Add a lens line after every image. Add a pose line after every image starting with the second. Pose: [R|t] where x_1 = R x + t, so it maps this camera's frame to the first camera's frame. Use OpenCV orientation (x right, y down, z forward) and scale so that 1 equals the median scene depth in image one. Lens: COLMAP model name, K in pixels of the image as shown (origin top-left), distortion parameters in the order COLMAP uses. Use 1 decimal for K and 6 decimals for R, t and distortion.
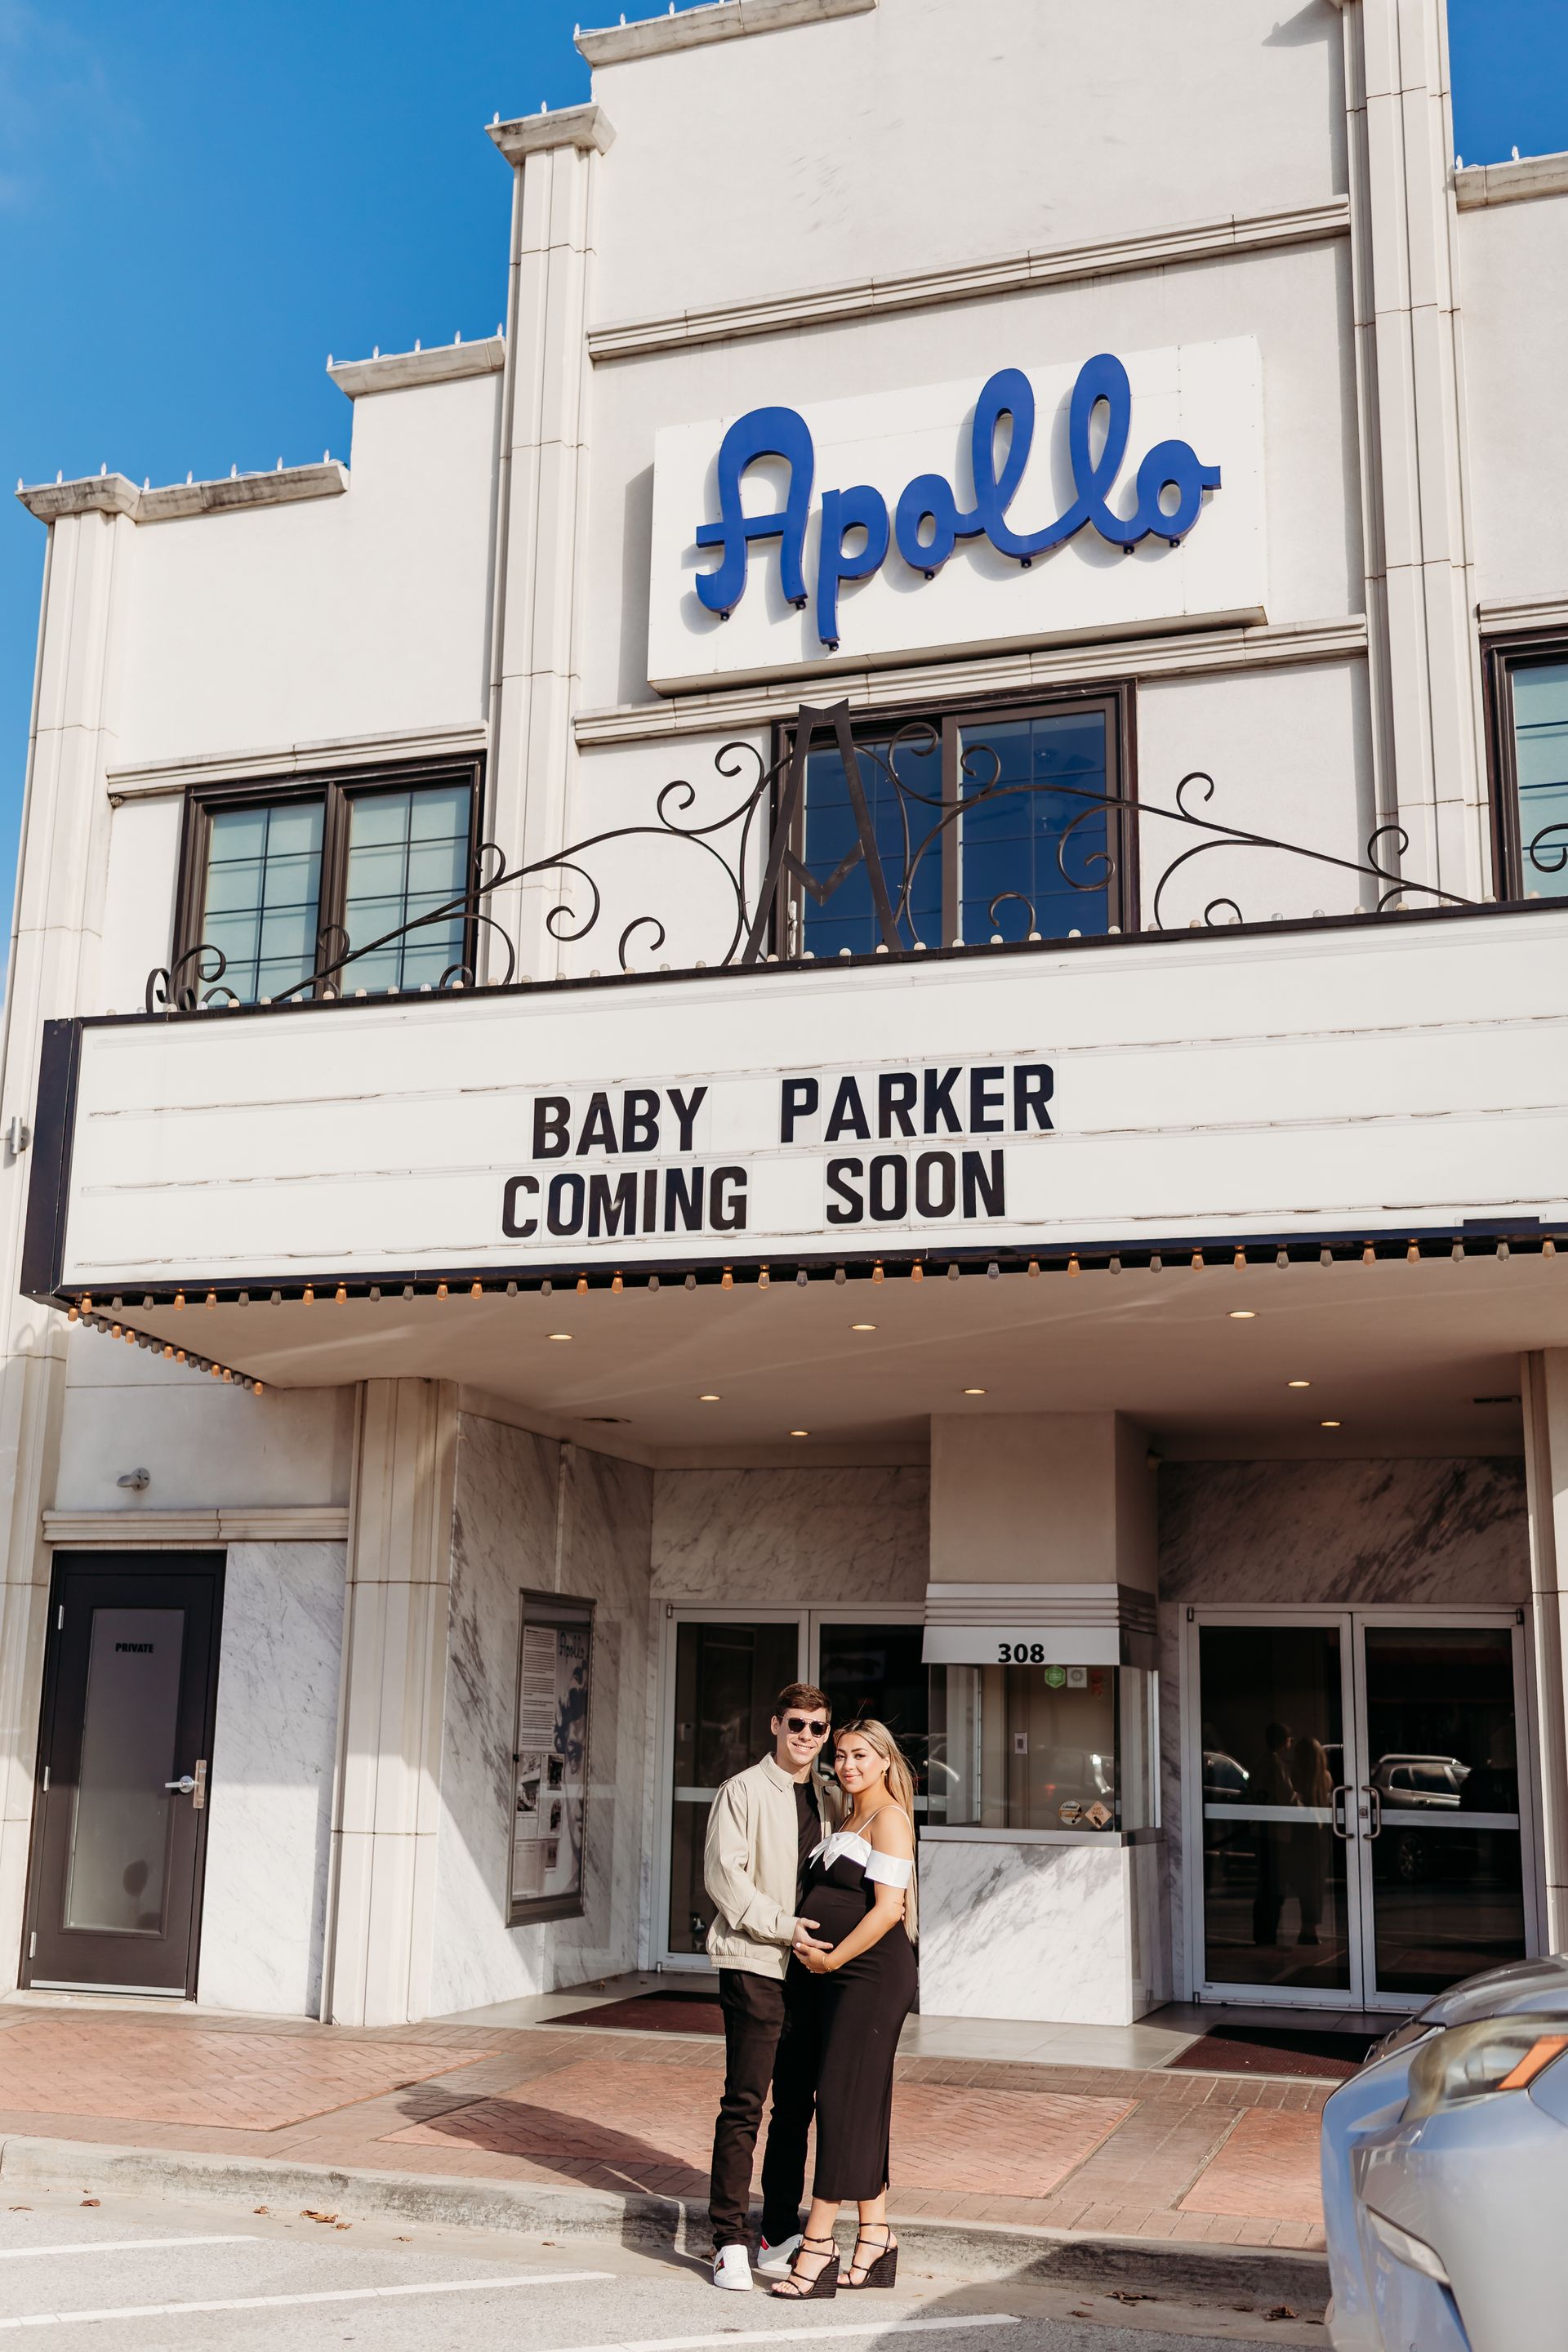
lens RADIAL K [[2428.3, 0, 764.4], [0, 2428.3, 1165.8], [0, 0, 1]] dist [0.002245, -0.007729]
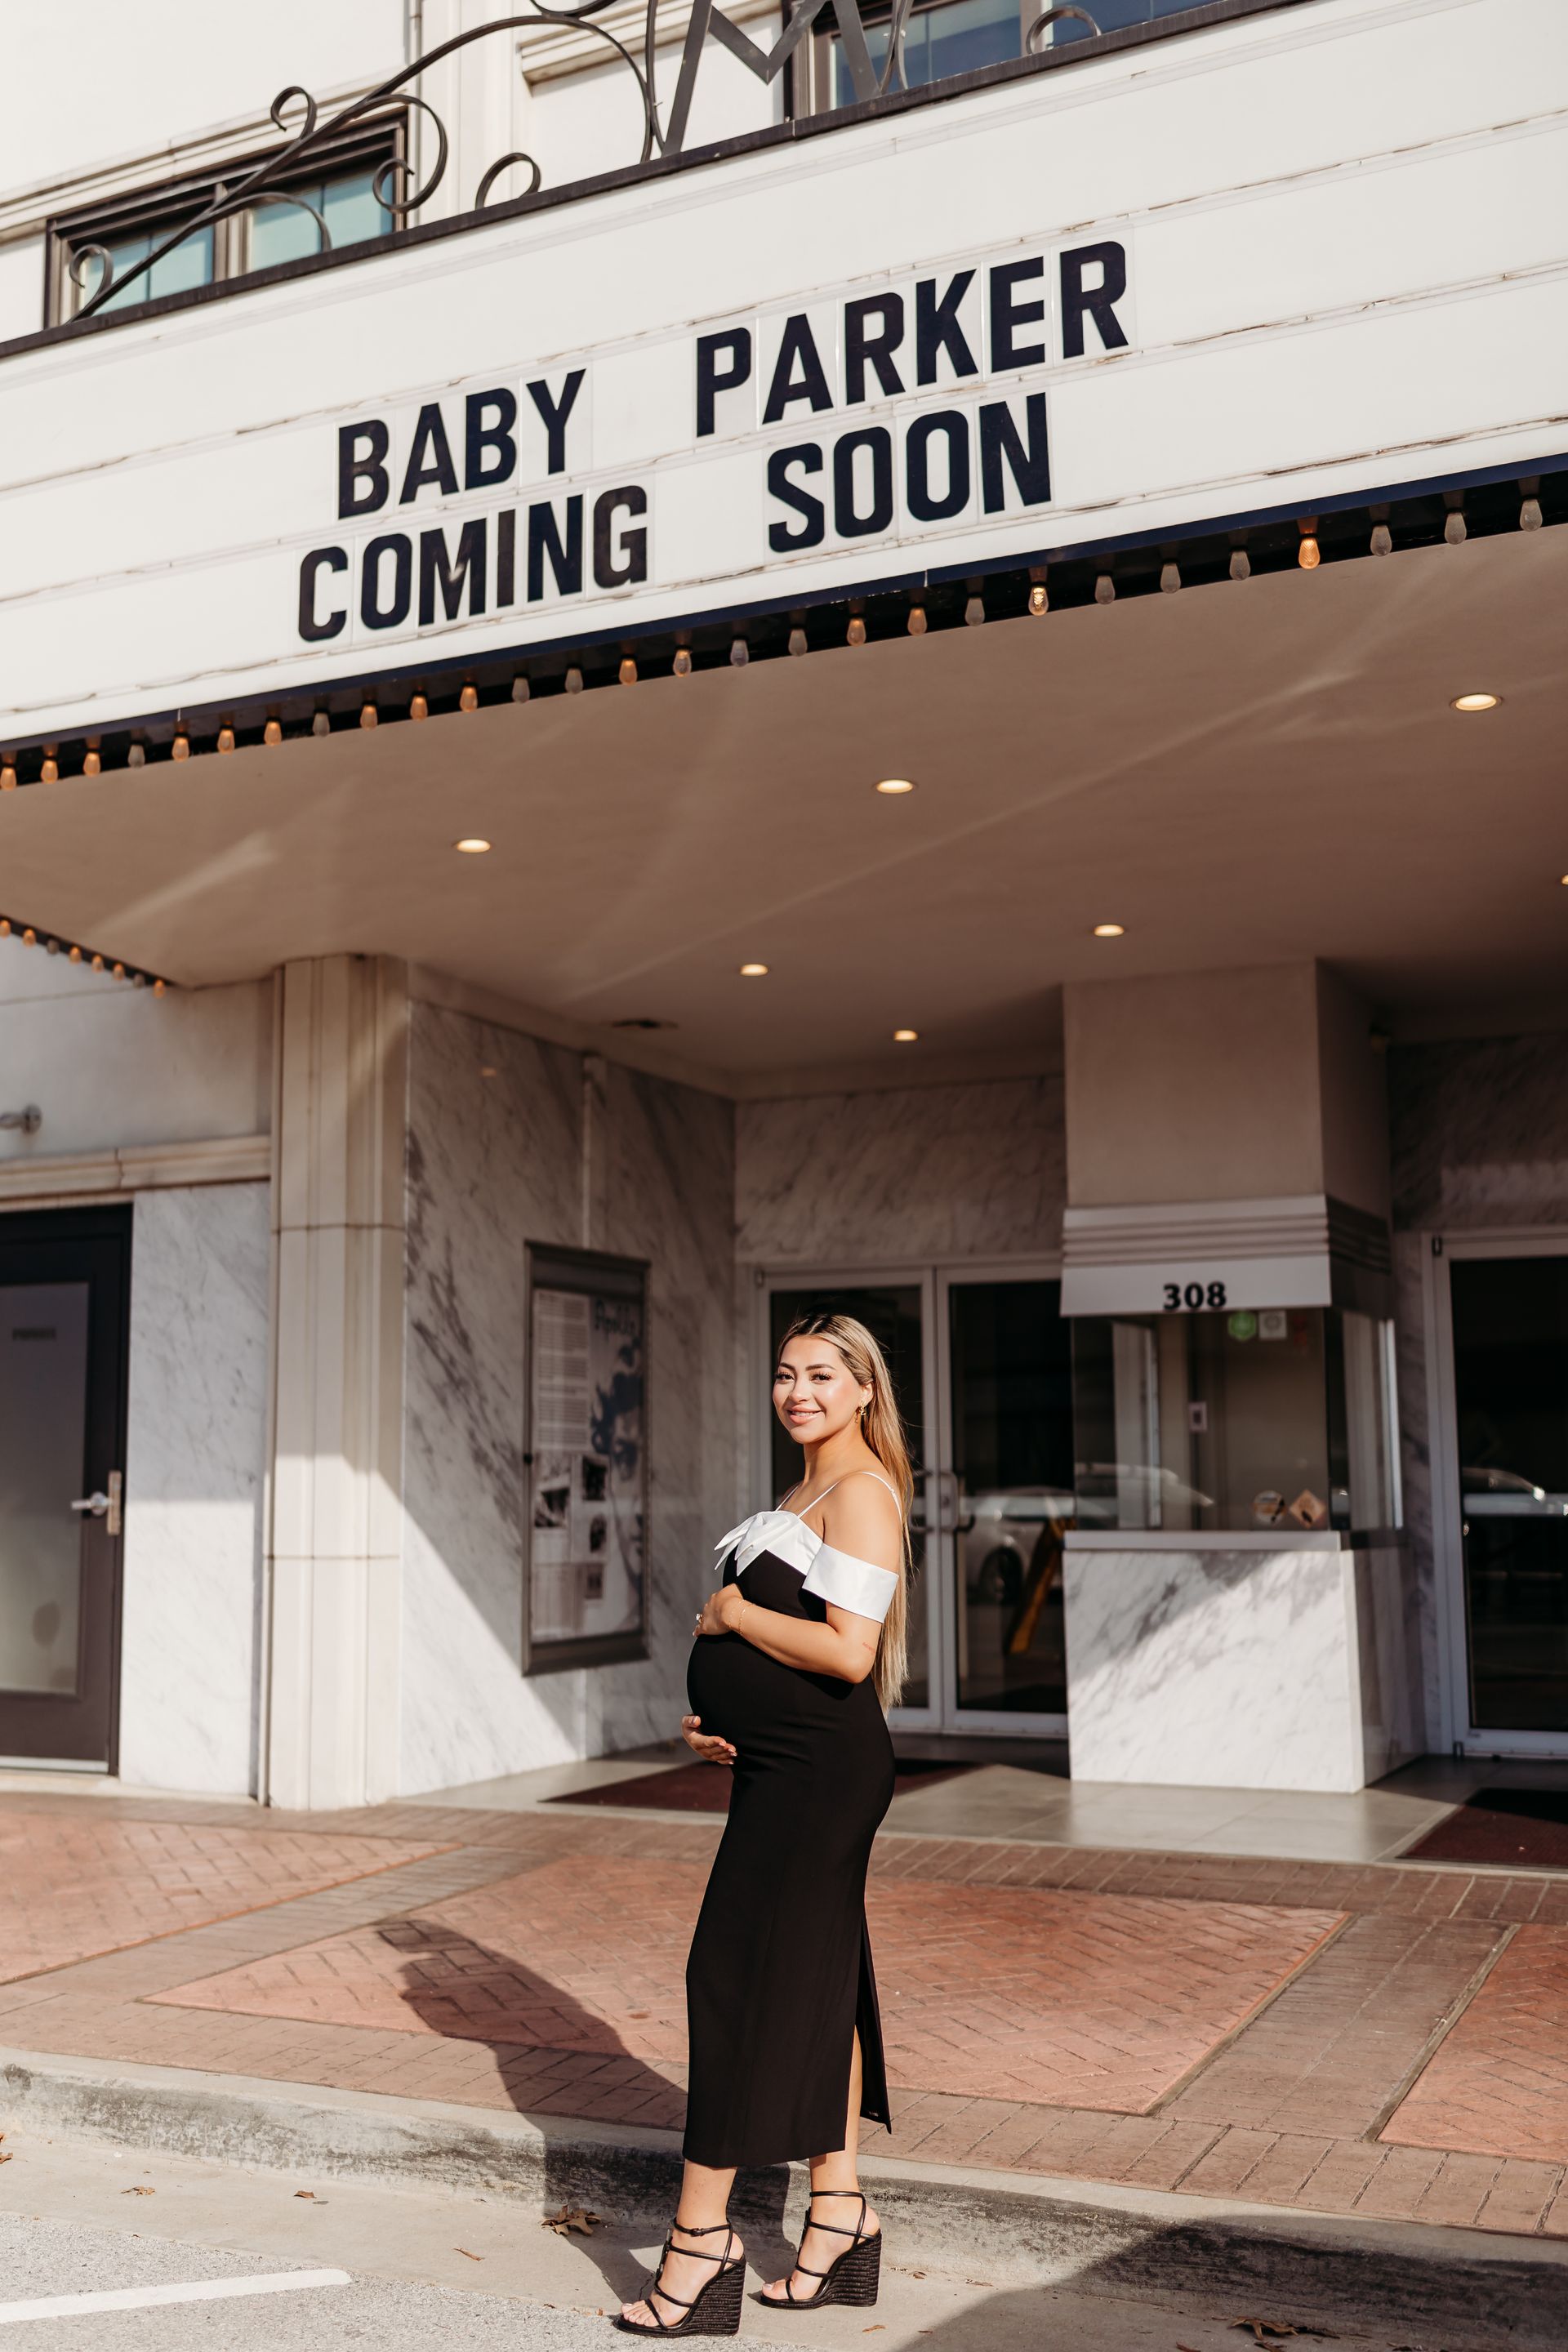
lens RADIAL K [[2421.8, 0, 749.5], [0, 2421.8, 1155.7], [0, 0, 1]] dist [-0.004382, 0.003438]
pose [[0.991688, -0.045455, -0.120367, 0.064983], [0.056624, 0.994235, 0.091057, 0.088381], [0.115534, -0.097116, 0.988545, 0.280719]]
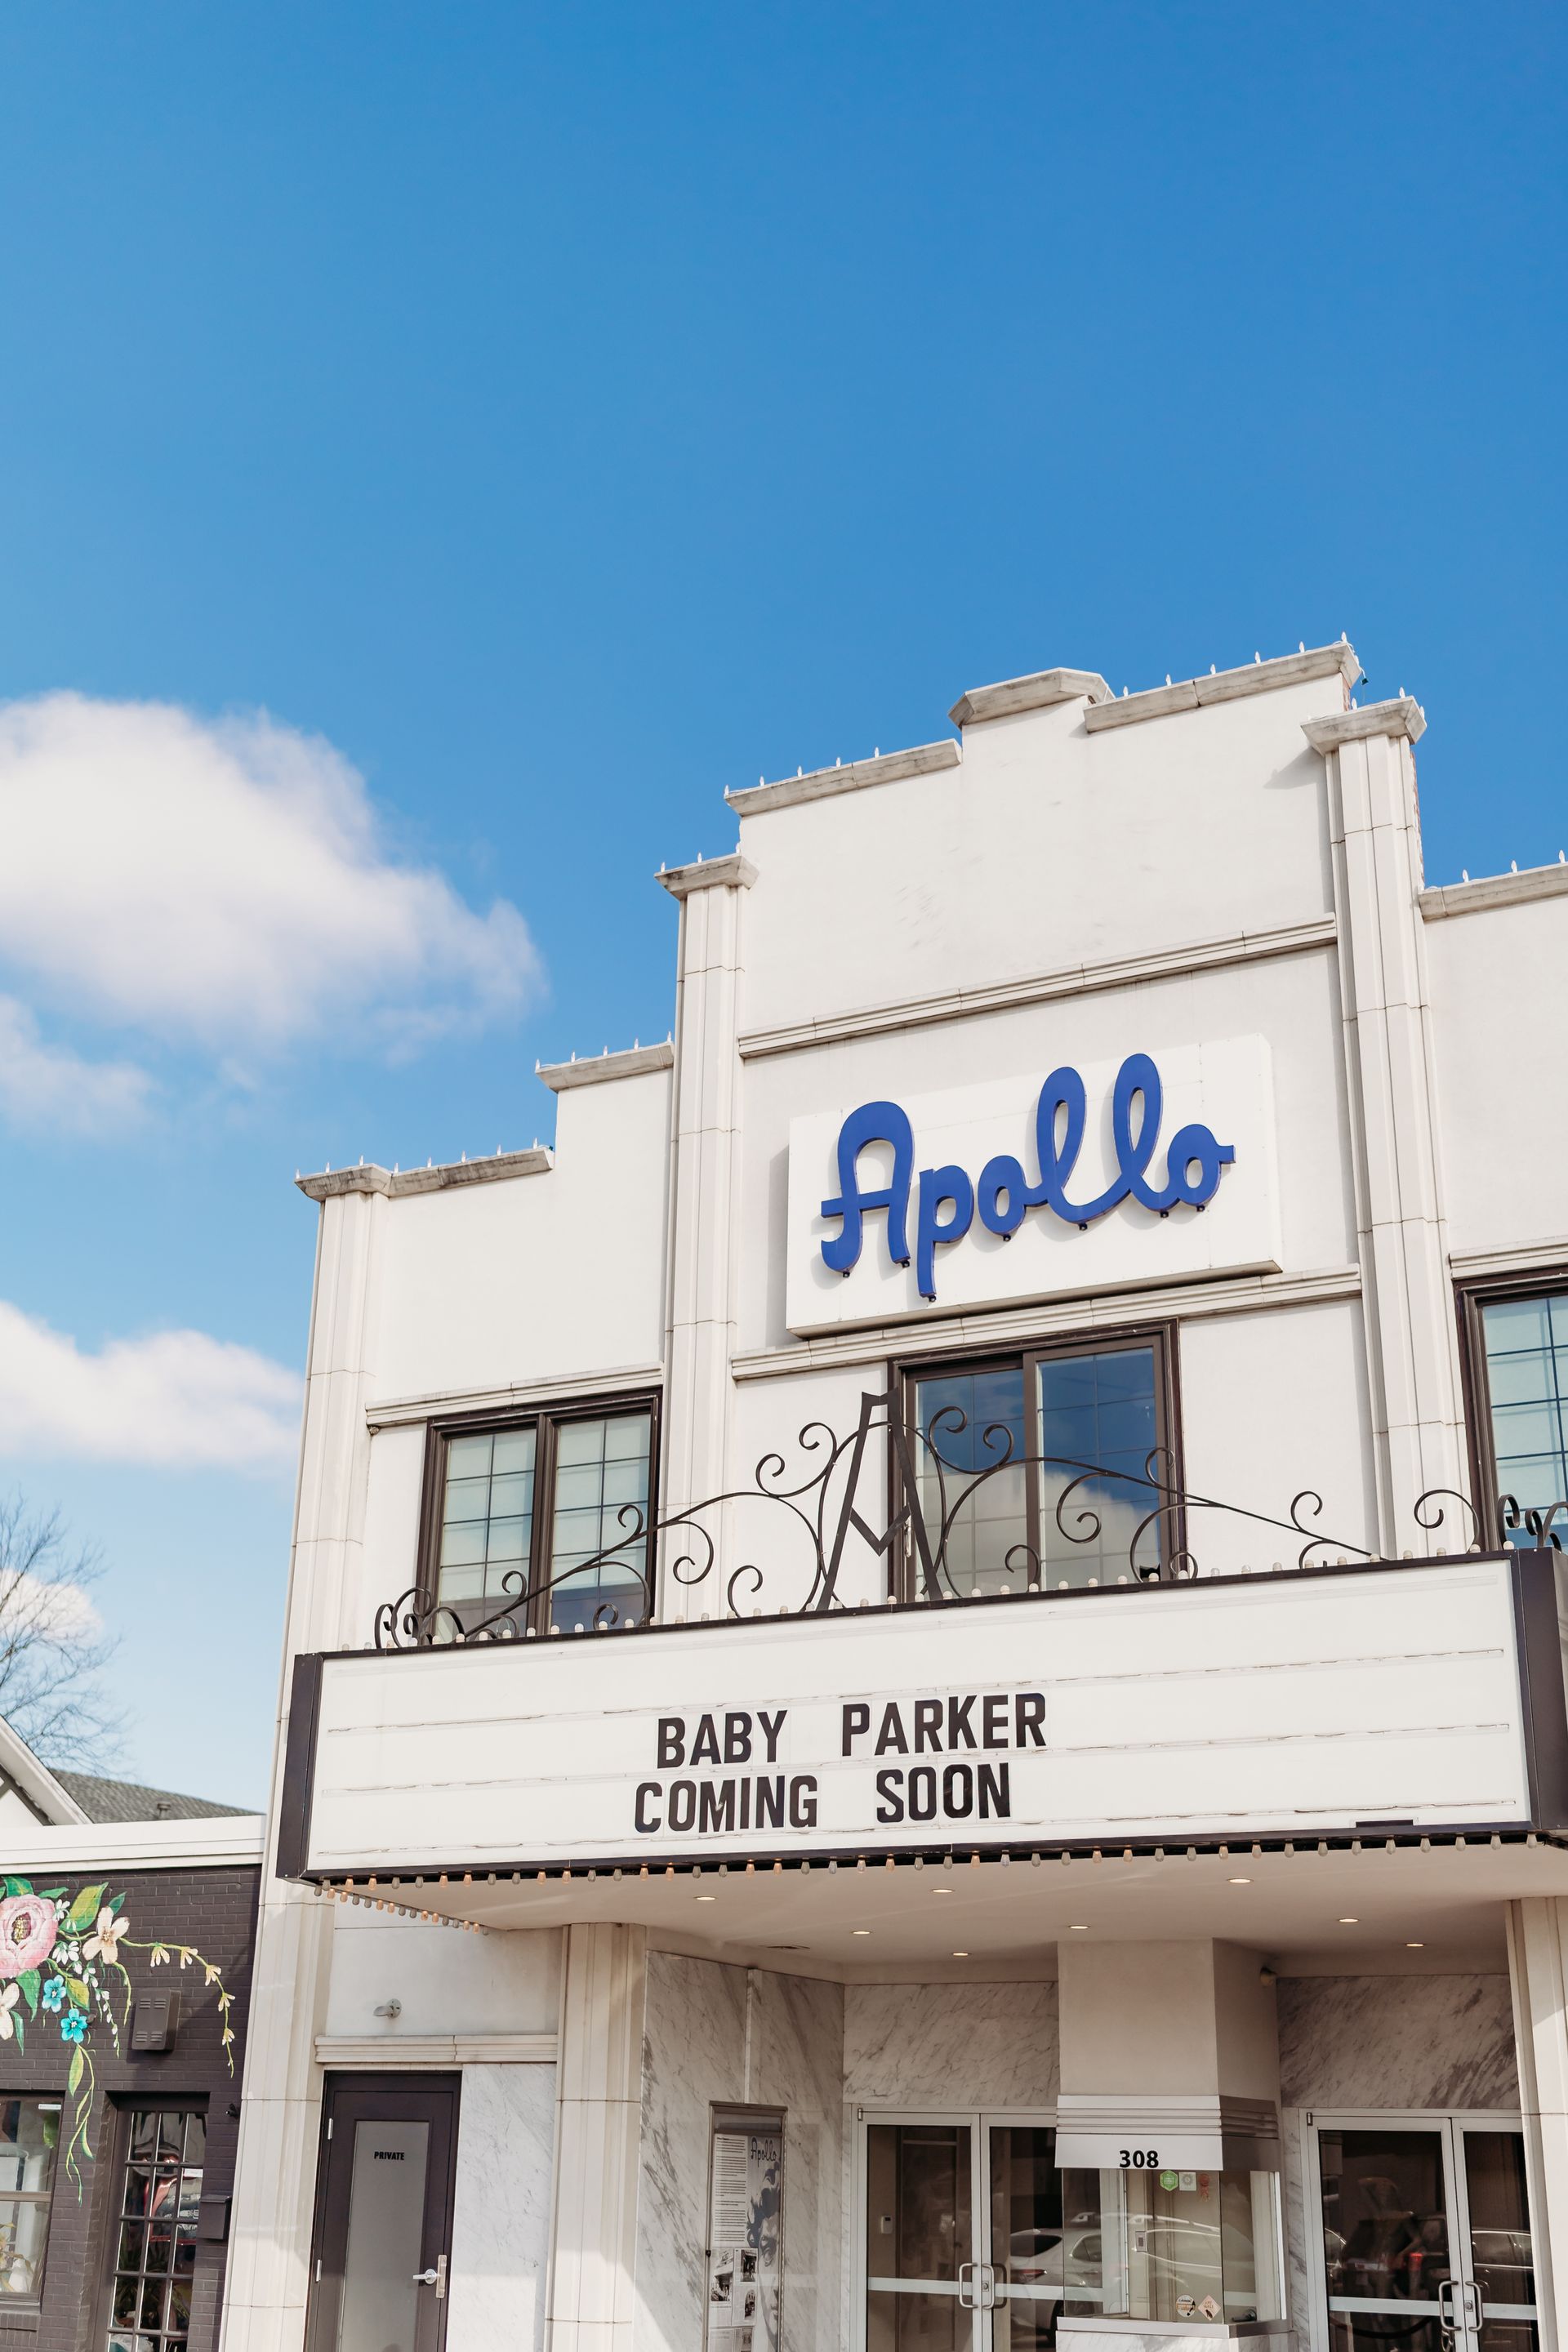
lens RADIAL K [[2482.4, 0, 771.2], [0, 2482.4, 1246.8], [0, 0, 1]] dist [-0.002823, 0.011889]
pose [[0.988942, -0.053462, -0.138333, 0.123414], [0.034352, 0.989972, -0.137020, -0.072752], [0.144271, 0.130753, 0.980862, -0.235578]]
